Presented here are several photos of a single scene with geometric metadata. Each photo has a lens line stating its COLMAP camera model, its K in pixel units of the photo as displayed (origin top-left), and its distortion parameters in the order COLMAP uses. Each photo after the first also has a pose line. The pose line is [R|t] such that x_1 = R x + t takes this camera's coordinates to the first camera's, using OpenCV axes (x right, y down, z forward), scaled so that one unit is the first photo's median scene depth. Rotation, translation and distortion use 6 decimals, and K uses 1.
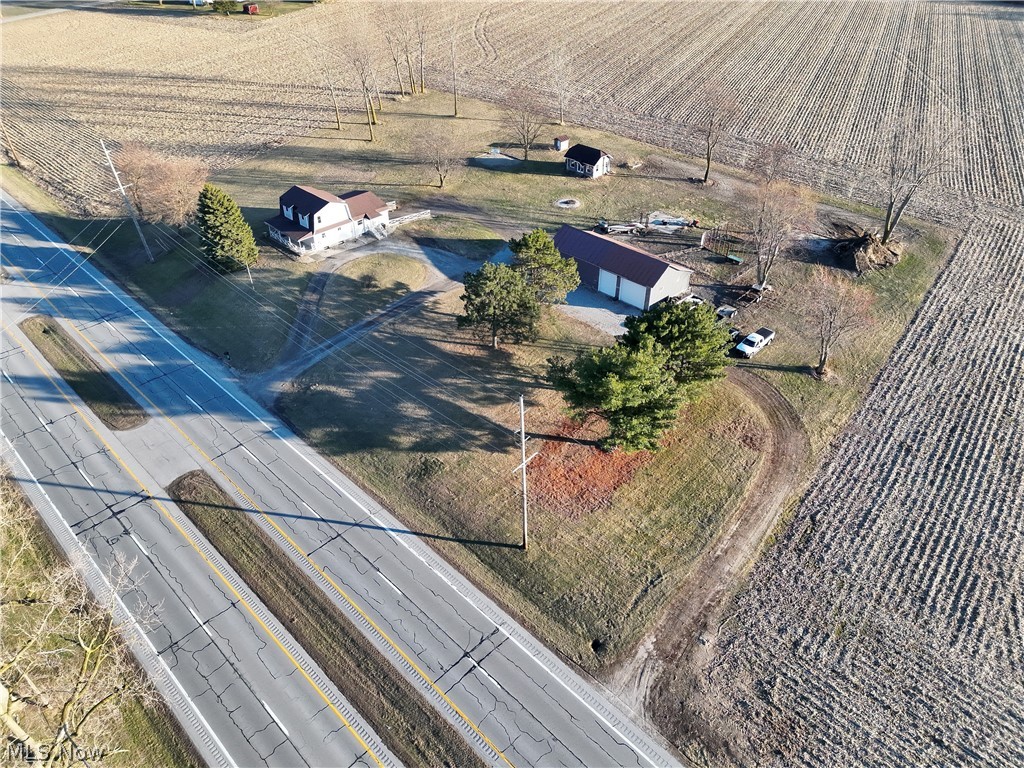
lens RADIAL K [[704.6, 0, 512.0], [0, 704.6, 384.0], [0, 0, 1]] dist [0.037094, -0.000635]
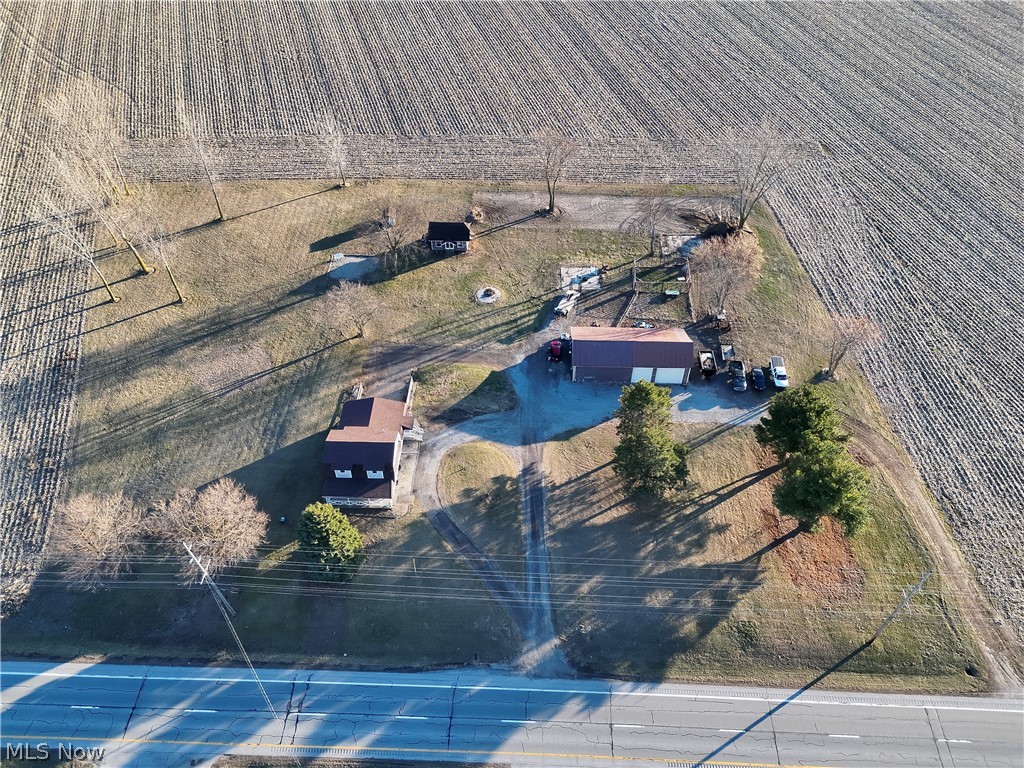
lens RADIAL K [[770.6, 0, 512.0], [0, 770.6, 384.0], [0, 0, 1]] dist [0.104835, -0.107627]
pose [[0.738978, -0.488030, 0.464476, -0.556344], [0.404269, 0.872706, 0.273771, -0.518786], [-0.538959, -0.014537, 0.842206, 0.081390]]
